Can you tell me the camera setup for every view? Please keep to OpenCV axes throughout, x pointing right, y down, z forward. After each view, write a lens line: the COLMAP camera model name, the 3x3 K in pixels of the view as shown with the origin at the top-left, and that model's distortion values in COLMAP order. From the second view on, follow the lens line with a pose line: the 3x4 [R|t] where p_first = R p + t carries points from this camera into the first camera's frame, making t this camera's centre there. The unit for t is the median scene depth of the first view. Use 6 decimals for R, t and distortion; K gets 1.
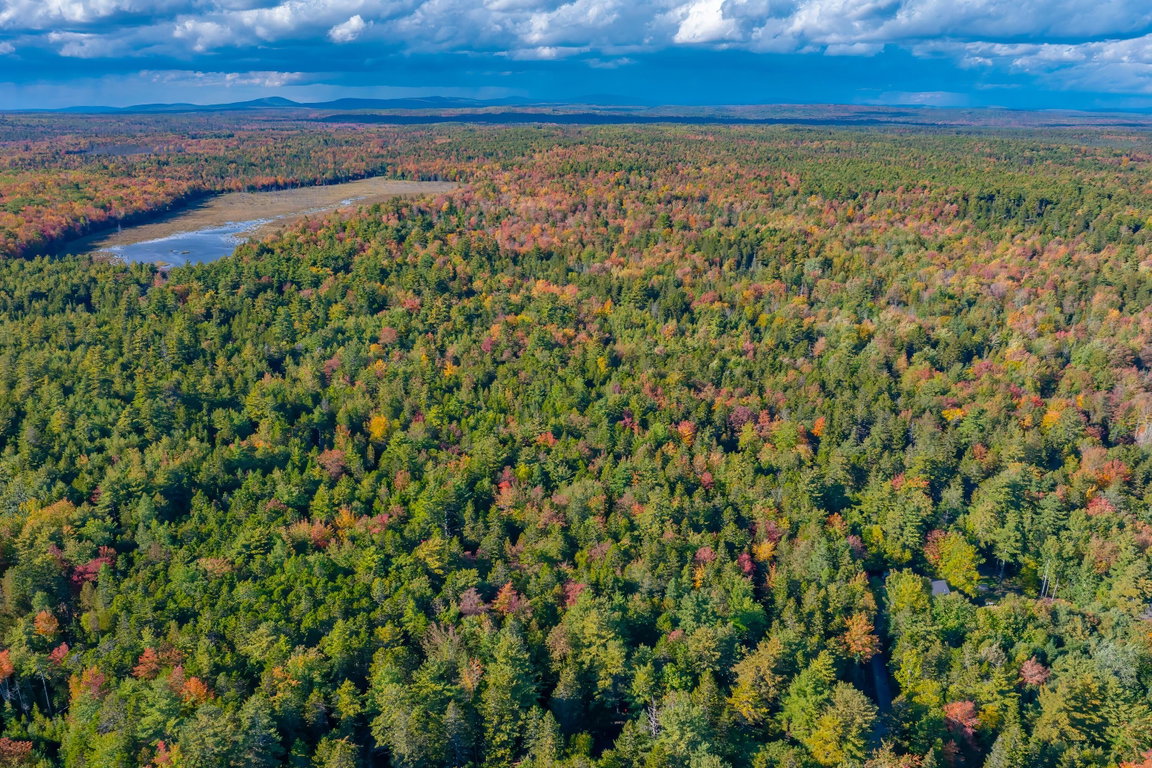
lens RADIAL K [[978.5, 0, 579.2], [0, 978.5, 392.1], [0, 0, 1]] dist [-0.038694, -0.024713]
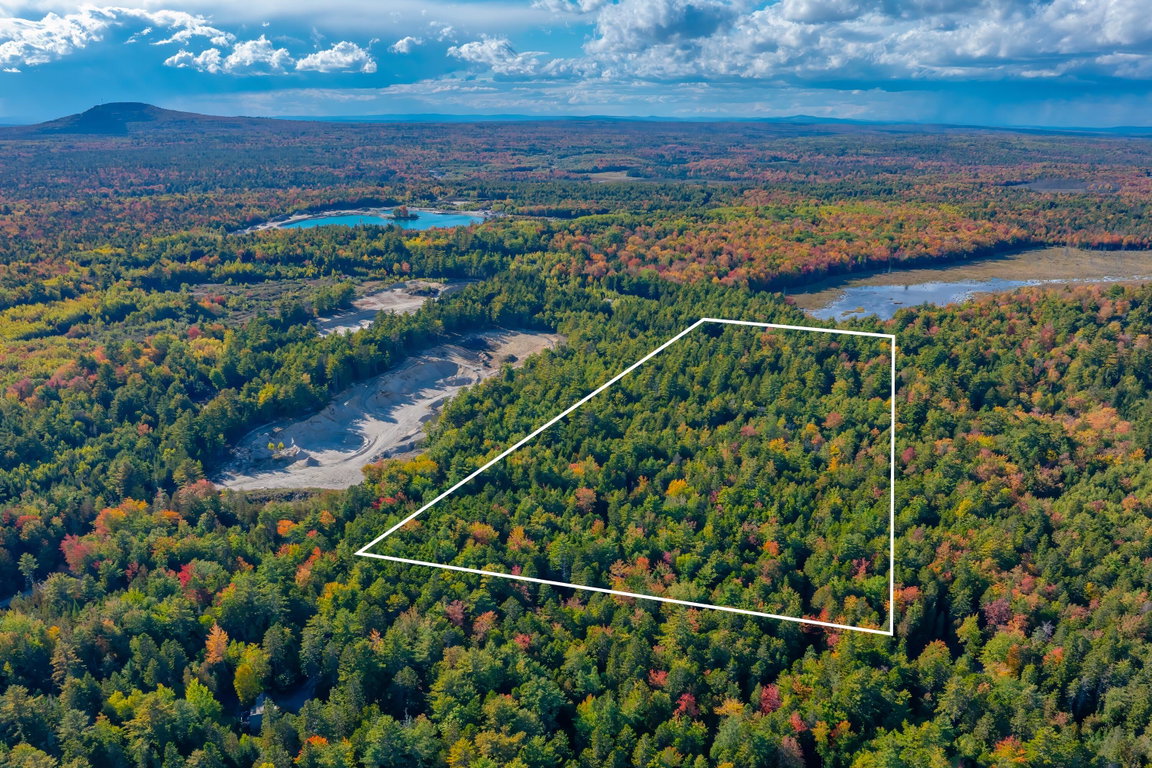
lens RADIAL K [[961.9, 0, 579.9], [0, 961.9, 384.9], [0, 0, 1]] dist [-0.051090, 0.004168]
pose [[0.561664, 0.235180, -0.793236, 0.724893], [-0.250890, 0.962020, 0.107574, -0.209468], [0.788408, 0.138595, 0.599337, 0.185343]]
